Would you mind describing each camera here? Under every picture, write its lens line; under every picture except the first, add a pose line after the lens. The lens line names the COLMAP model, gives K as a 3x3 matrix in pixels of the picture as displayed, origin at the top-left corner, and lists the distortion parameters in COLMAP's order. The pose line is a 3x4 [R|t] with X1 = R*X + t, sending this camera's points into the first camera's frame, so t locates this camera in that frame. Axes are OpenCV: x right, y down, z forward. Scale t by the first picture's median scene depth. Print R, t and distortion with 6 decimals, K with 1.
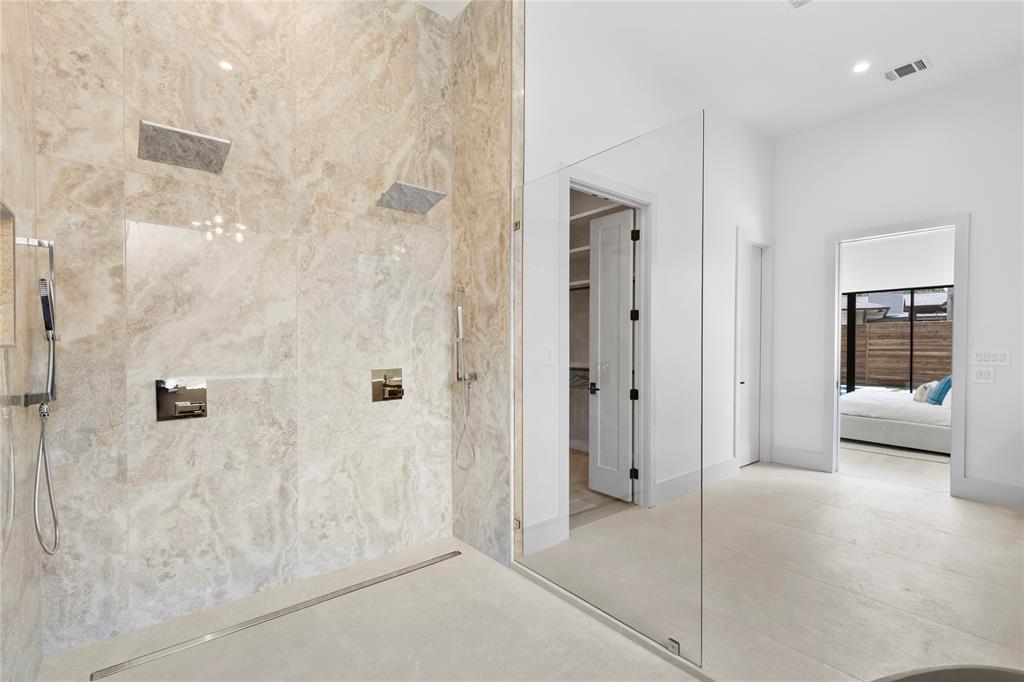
lens RADIAL K [[465.4, 0, 511.9], [0, 465.4, 344.8], [0, 0, 1]] dist [0.002293, 0.000505]
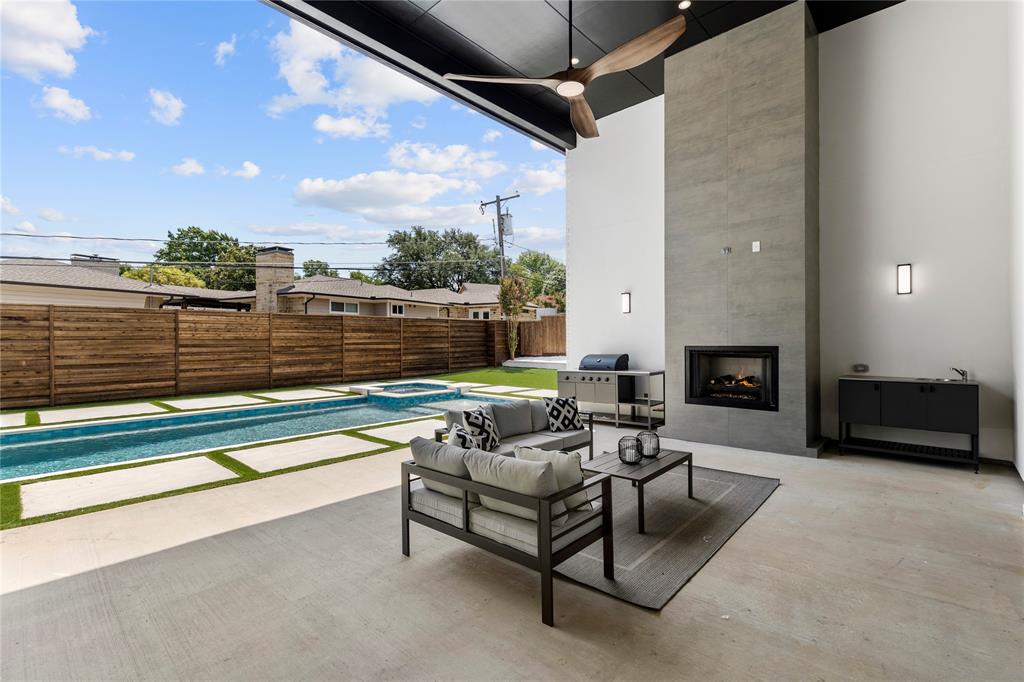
lens RADIAL K [[465.4, 0, 511.8], [0, 465.4, 341.6], [0, 0, 1]] dist [0.002293, 0.000505]
pose [[-0.151024, -0.000571, 0.988530, -0.195577], [0.007924, 0.999967, 0.001789, 0.007371], [-0.988498, 0.008103, -0.151015, 0.833617]]
